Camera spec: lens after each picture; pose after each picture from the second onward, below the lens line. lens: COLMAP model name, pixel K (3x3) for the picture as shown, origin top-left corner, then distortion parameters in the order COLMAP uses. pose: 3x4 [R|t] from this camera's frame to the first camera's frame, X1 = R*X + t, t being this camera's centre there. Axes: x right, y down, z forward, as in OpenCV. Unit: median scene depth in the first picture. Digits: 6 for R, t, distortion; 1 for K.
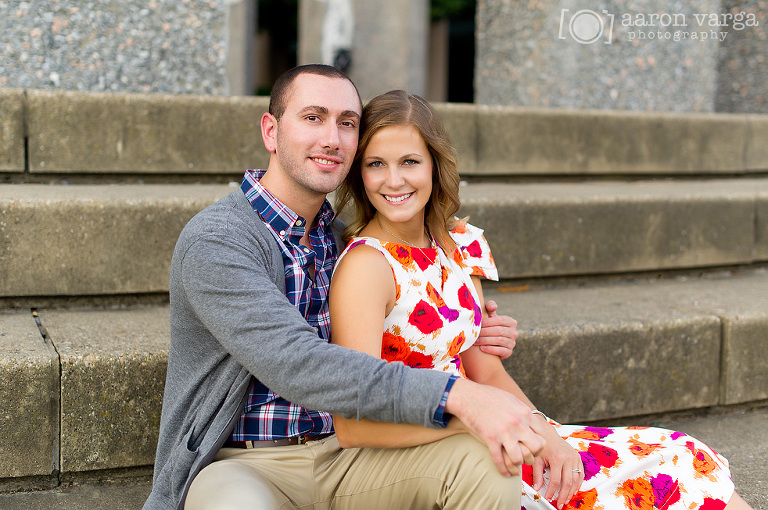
lens RADIAL K [[1115.3, 0, 384.0], [0, 1115.3, 255.0], [0, 0, 1]] dist [0.010539, 0.029123]
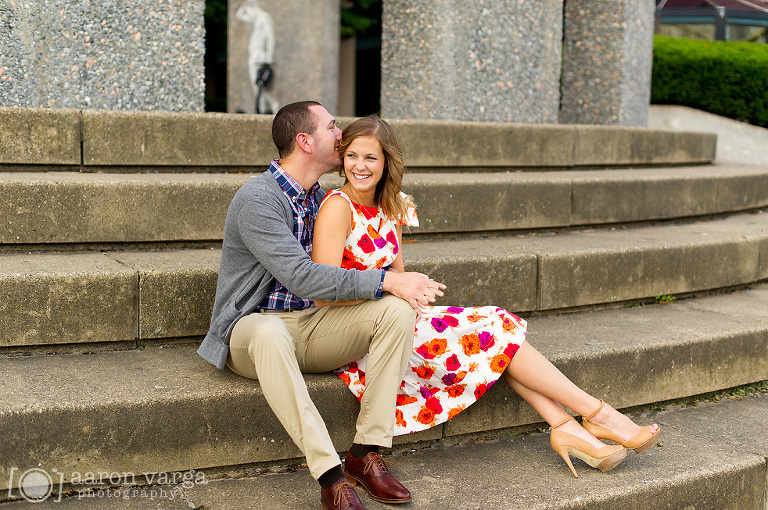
lens RADIAL K [[1115.3, 0, 384.0], [0, 1115.3, 255.0], [0, 0, 1]] dist [0.010539, 0.029123]
pose [[0.996537, -0.009857, 0.082563, -0.039969], [0.010067, 0.999947, -0.002121, 0.051343], [-0.082538, 0.002945, 0.996584, -0.499406]]
